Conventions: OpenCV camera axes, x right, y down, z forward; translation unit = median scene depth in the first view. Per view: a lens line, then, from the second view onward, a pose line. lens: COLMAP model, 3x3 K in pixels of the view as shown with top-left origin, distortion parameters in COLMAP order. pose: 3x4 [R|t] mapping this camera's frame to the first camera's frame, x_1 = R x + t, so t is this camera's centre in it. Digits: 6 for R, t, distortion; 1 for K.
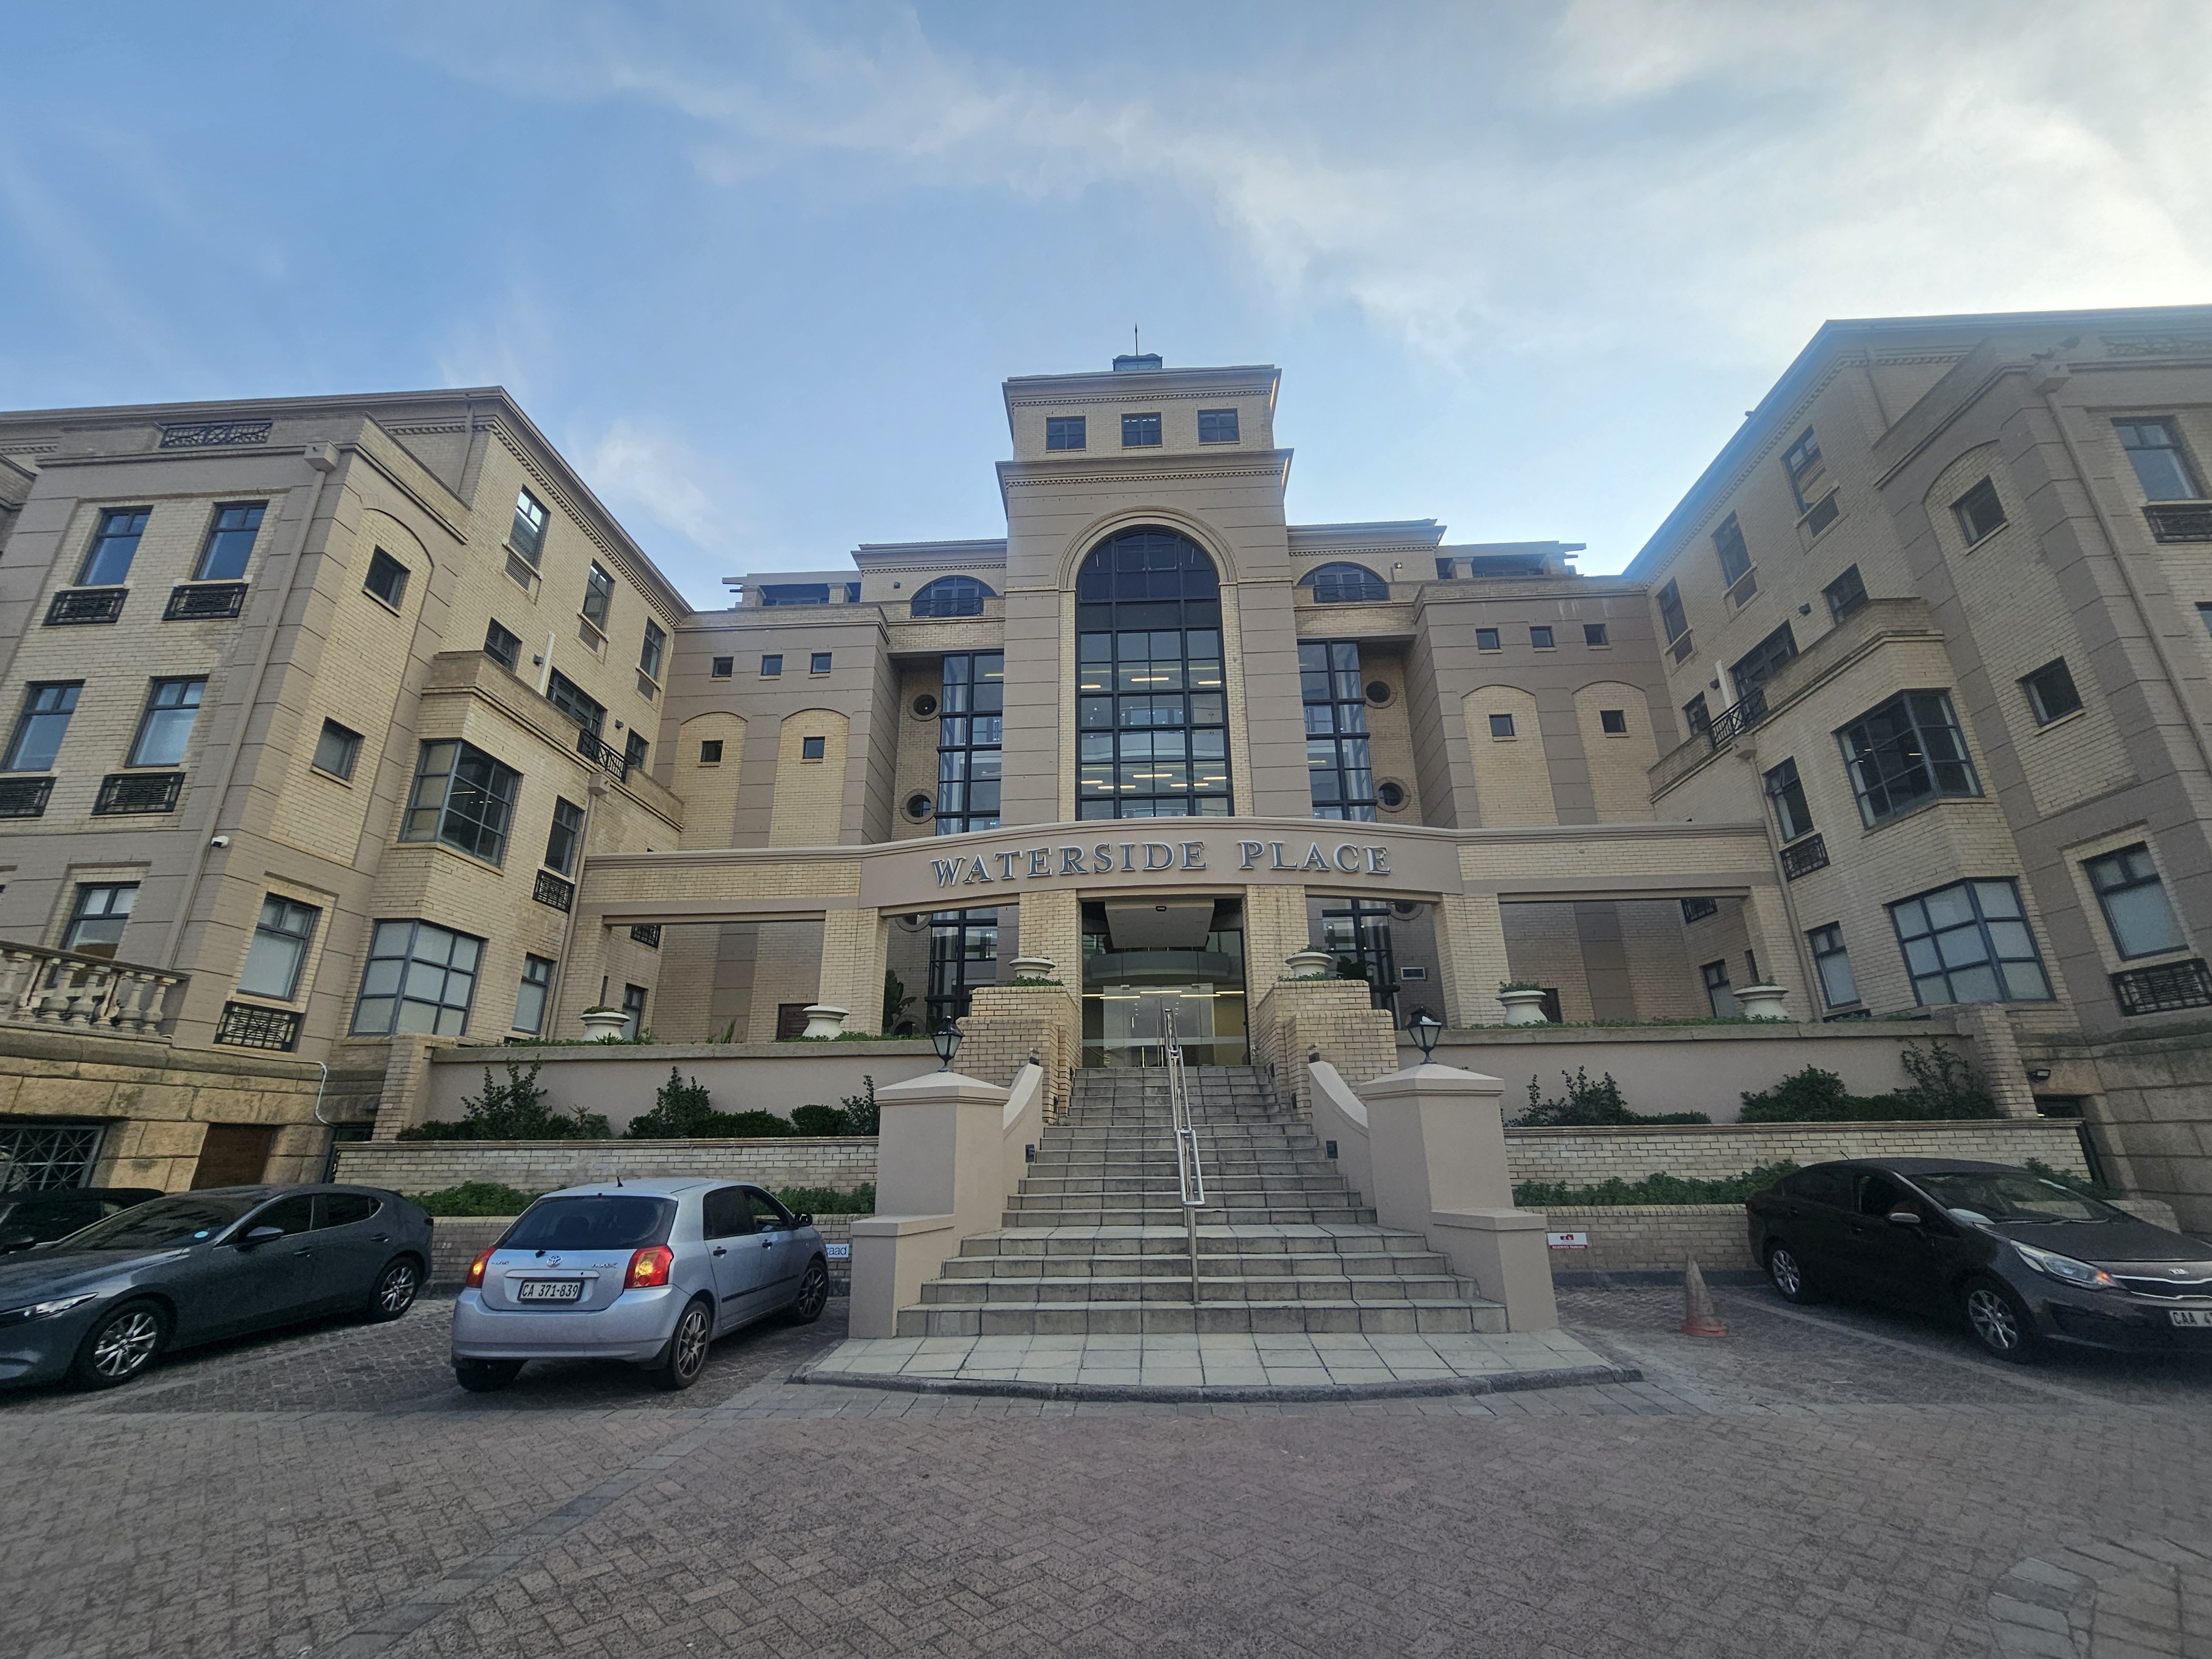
lens RADIAL K [[911.8, 0, 1103.9], [0, 911.8, 832.0], [0, 0, 1]] dist [-0.003611, -0.000009]
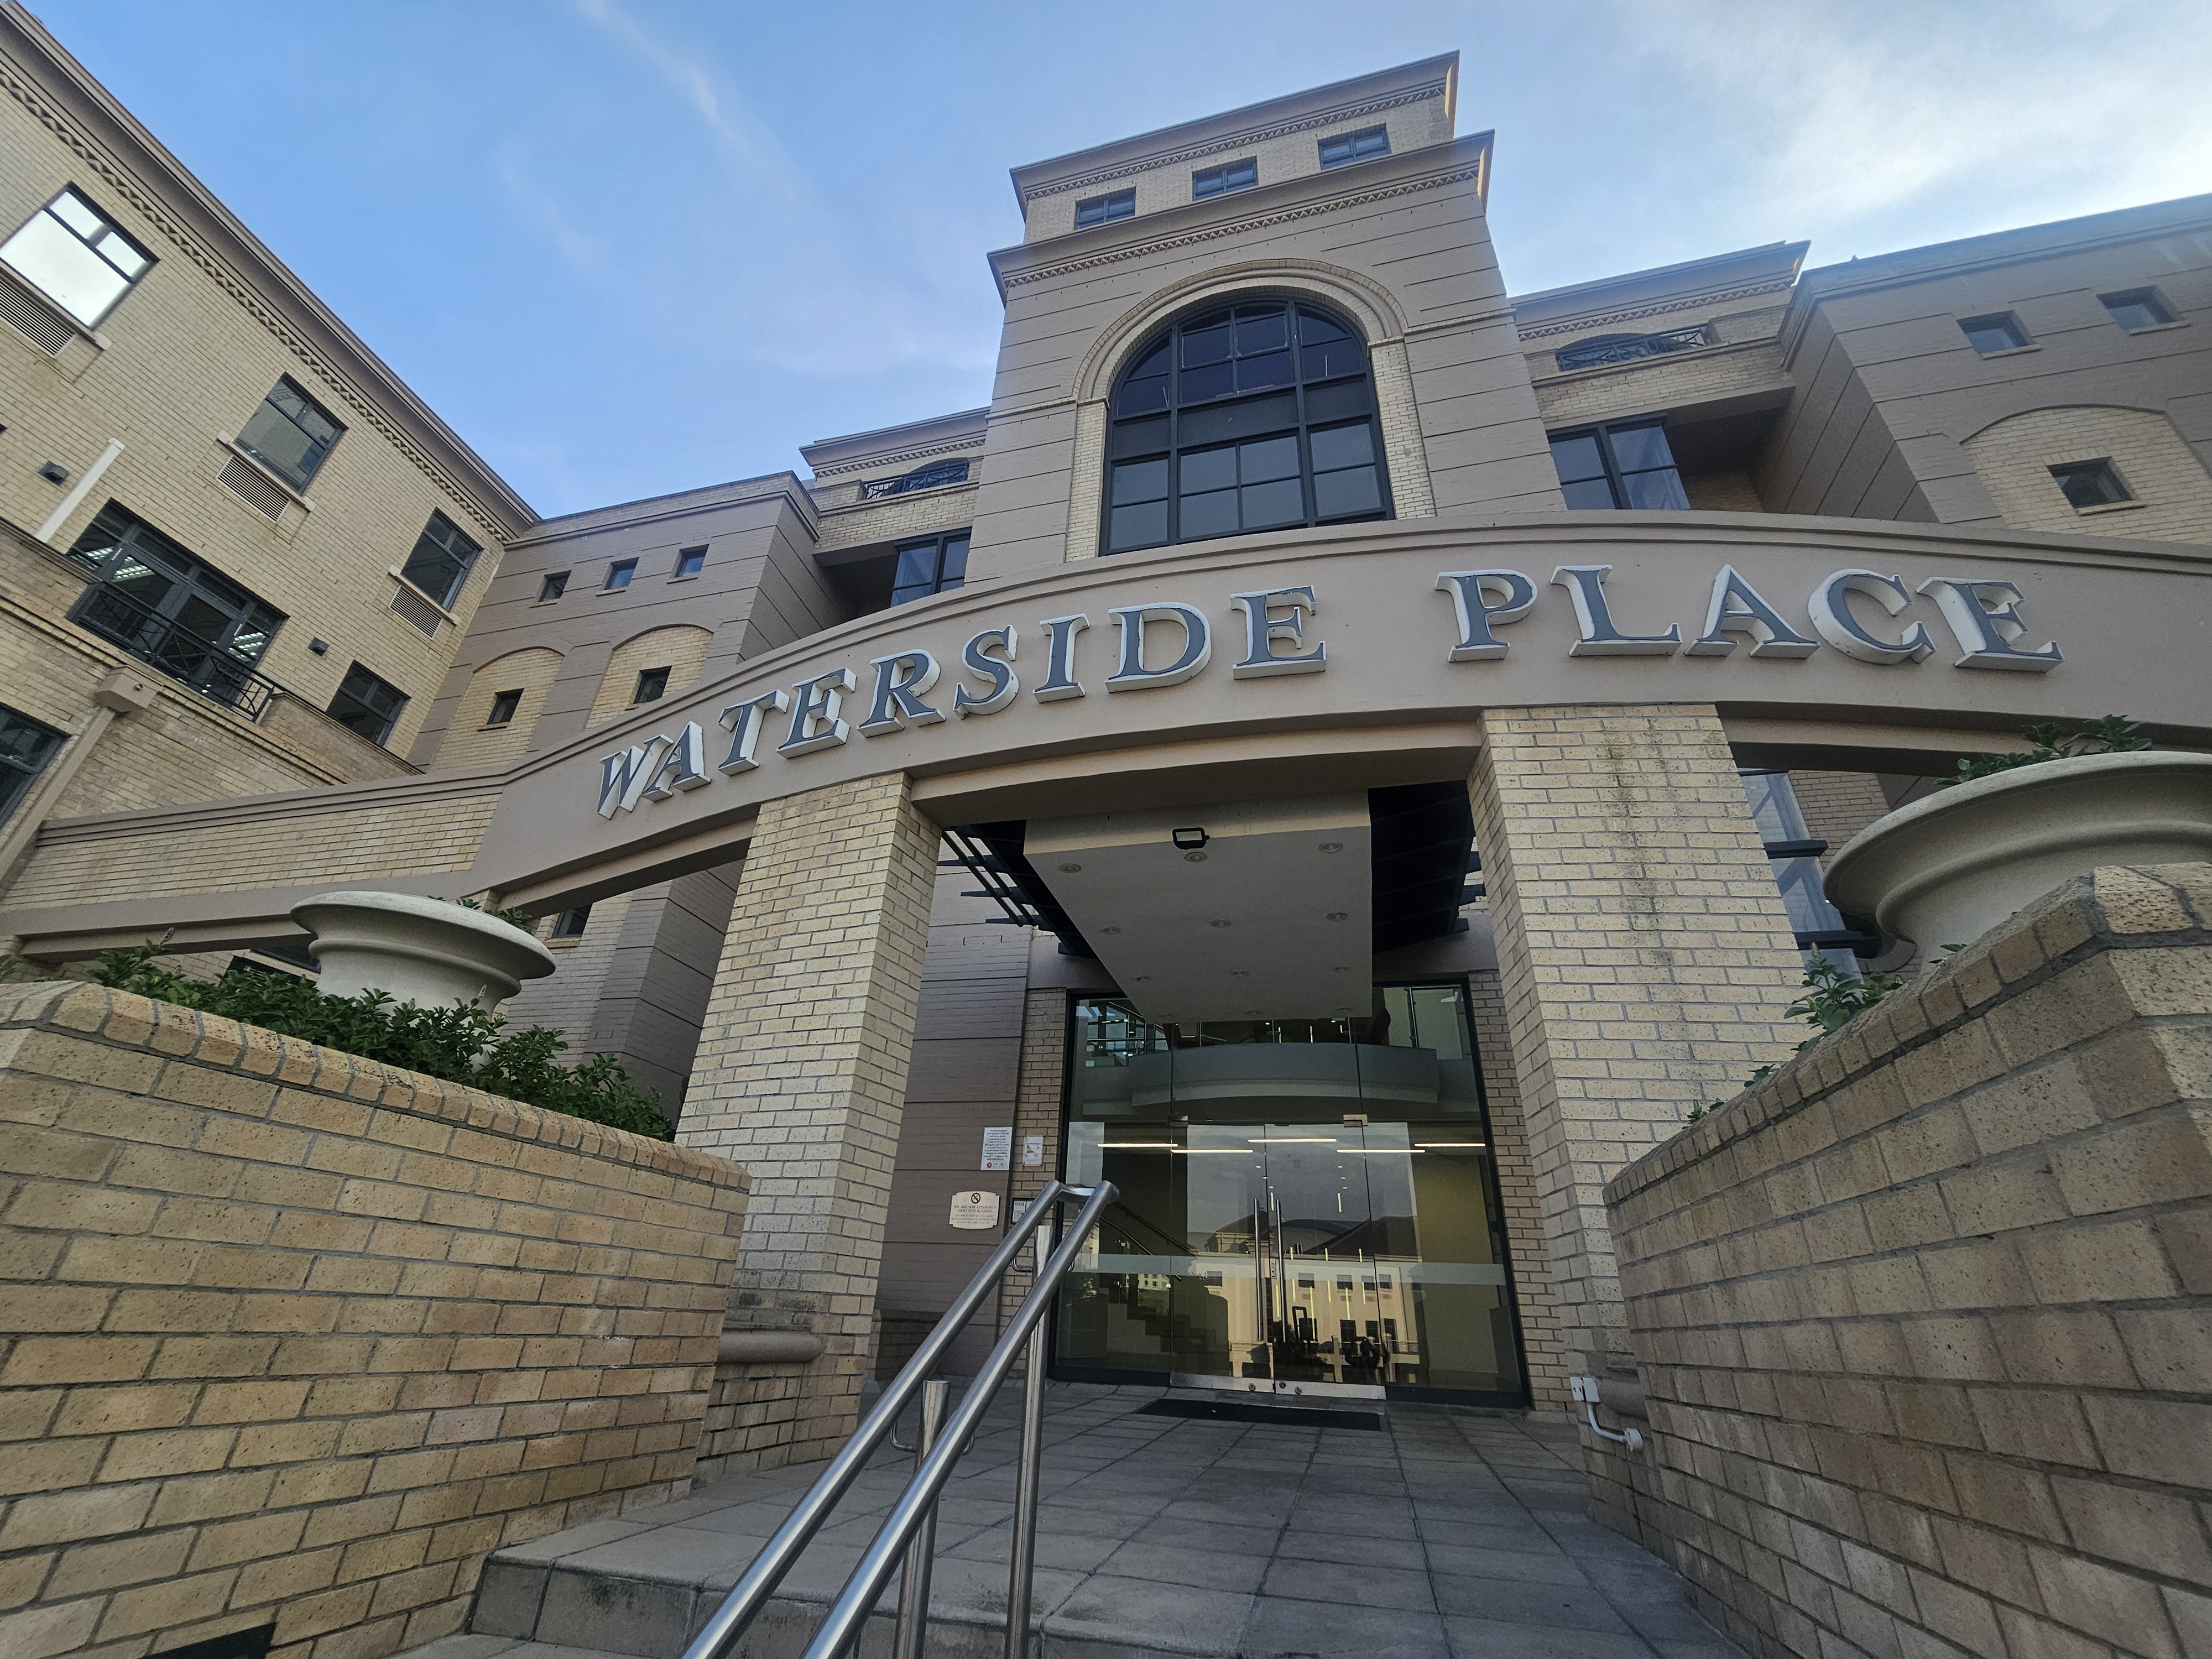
lens RADIAL K [[911.8, 0, 1103.6], [0, 911.8, 835.2], [0, 0, 1]] dist [-0.003611, -0.000009]
pose [[0.978343, -0.047924, -0.201365, 0.073894], [0.014957, 0.986652, -0.162154, 0.101649], [0.206448, 0.155630, 0.966001, 0.537198]]
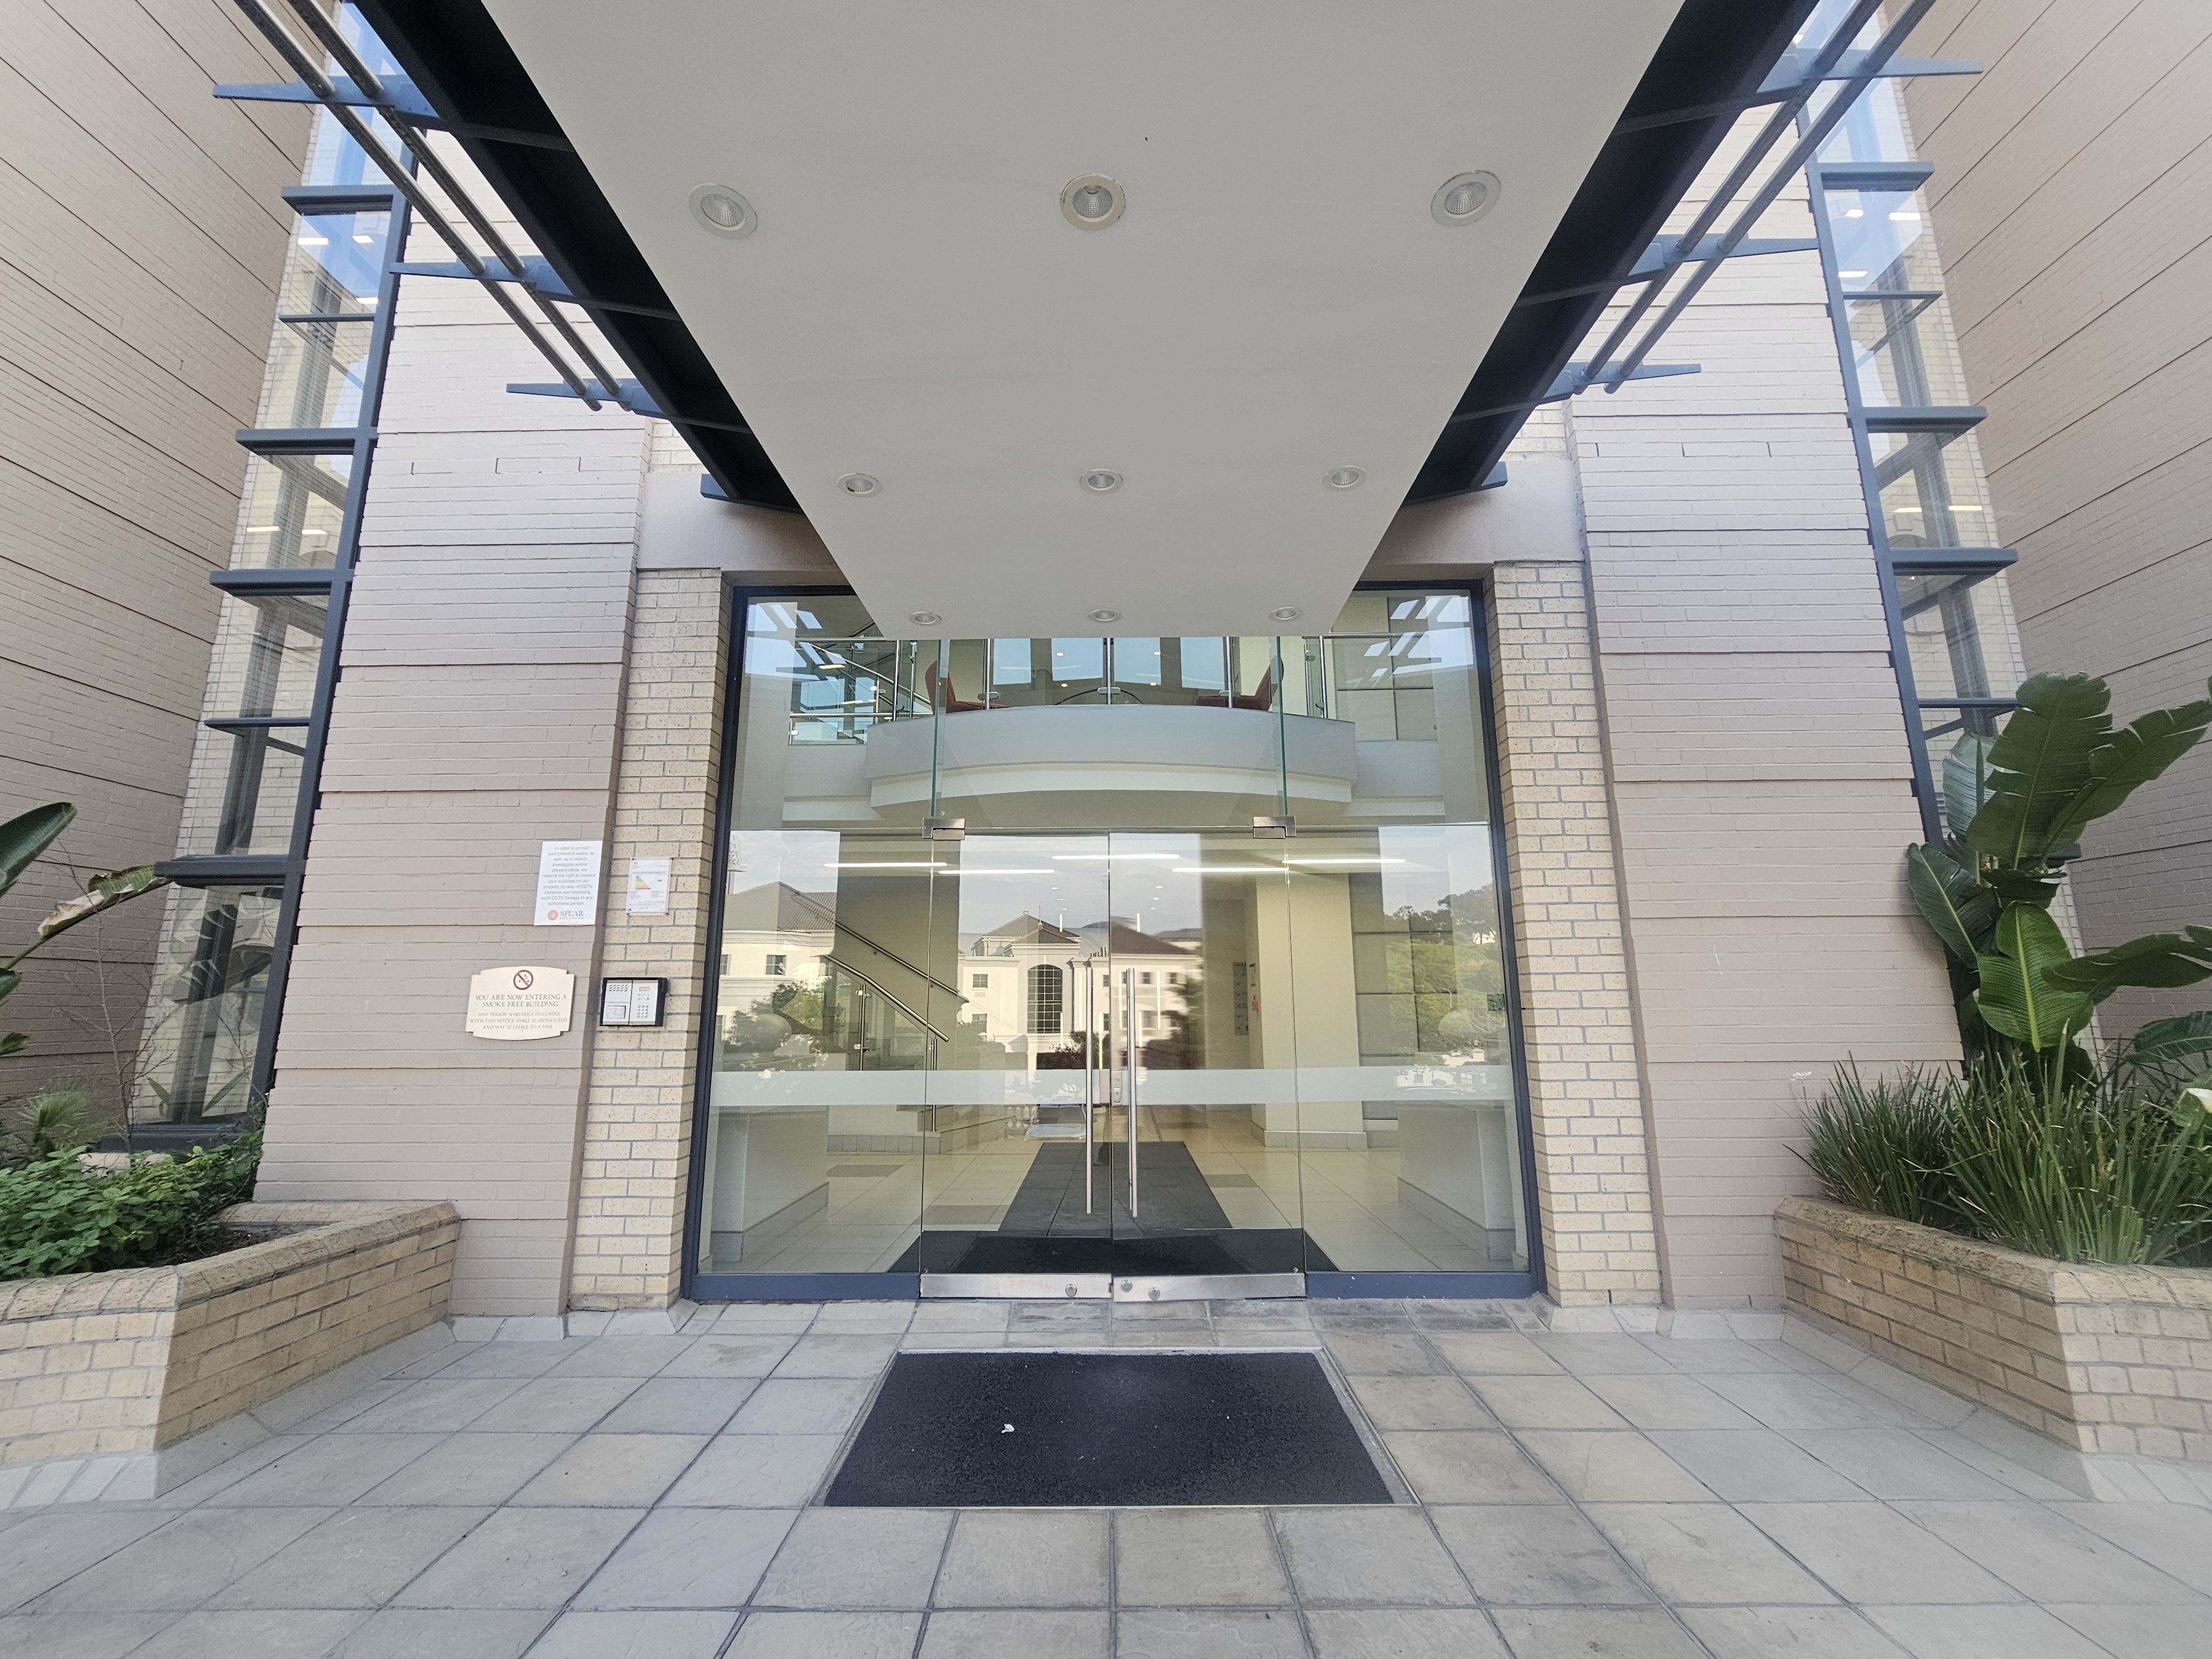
lens RADIAL K [[911.8, 0, 1094.1], [0, 911.8, 826.1], [0, 0, 1]] dist [-0.003611, -0.000009]
pose [[0.999521, 0.012508, 0.028322, 0.063711], [-0.016193, 0.990866, 0.133871, 0.113346], [-0.026389, -0.134266, 0.990594, 0.616027]]
